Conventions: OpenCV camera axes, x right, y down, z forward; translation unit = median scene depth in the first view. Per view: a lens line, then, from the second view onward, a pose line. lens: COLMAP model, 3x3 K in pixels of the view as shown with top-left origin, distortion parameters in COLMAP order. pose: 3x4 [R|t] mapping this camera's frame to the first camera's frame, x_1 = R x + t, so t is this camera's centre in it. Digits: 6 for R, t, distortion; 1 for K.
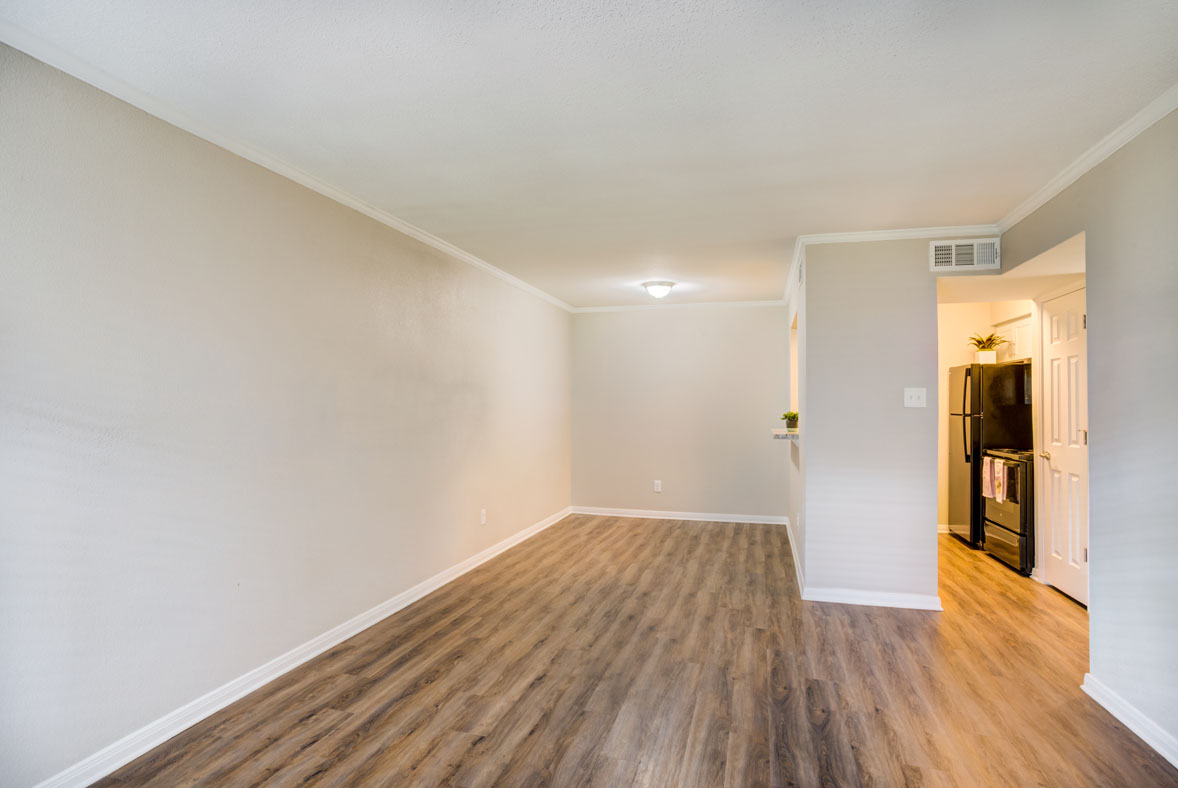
lens RADIAL K [[622.8, 0, 583.5], [0, 622.8, 395.6], [0, 0, 1]] dist [0.002295, 0.001000]
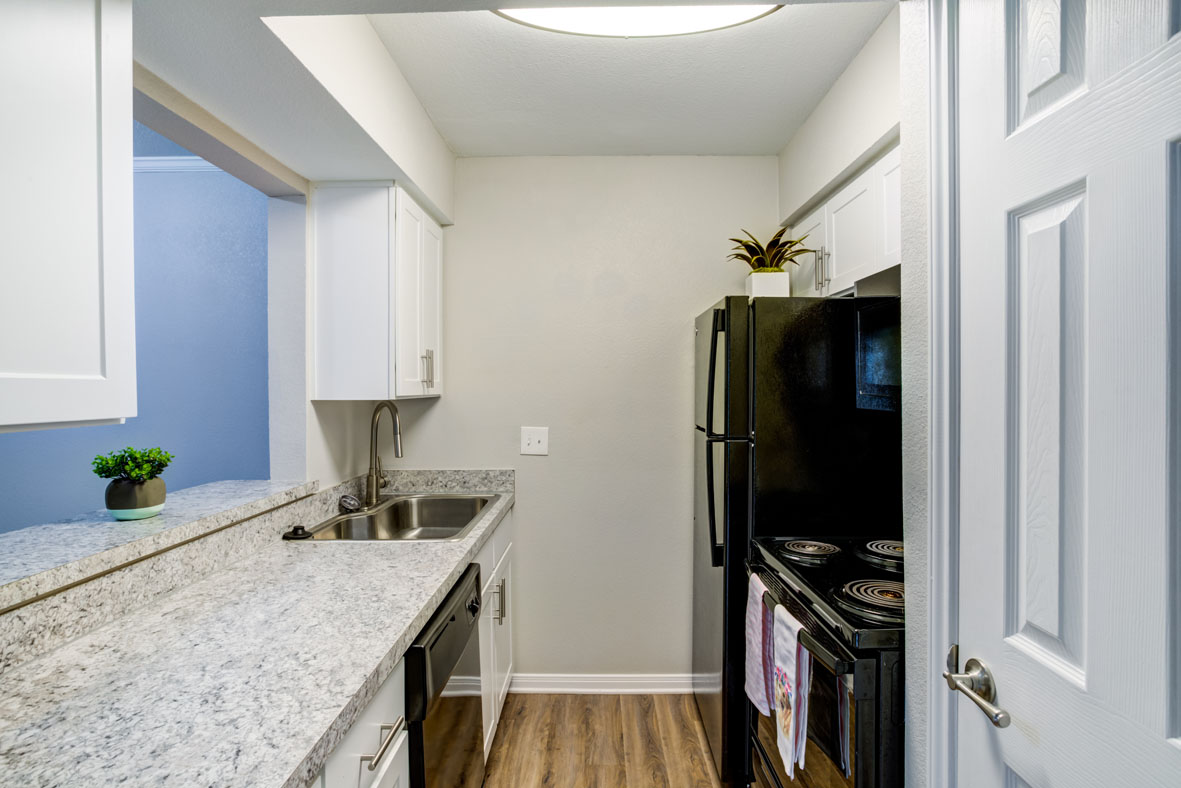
lens RADIAL K [[624.4, 0, 593.8], [0, 624.4, 392.9], [0, 0, 1]] dist [0.002295, 0.001000]
pose [[0.965506, -0.007476, 0.260273, 0.450842], [0.001015, 0.999688, 0.024947, -0.004440], [-0.260378, -0.023822, 0.965213, 0.665595]]
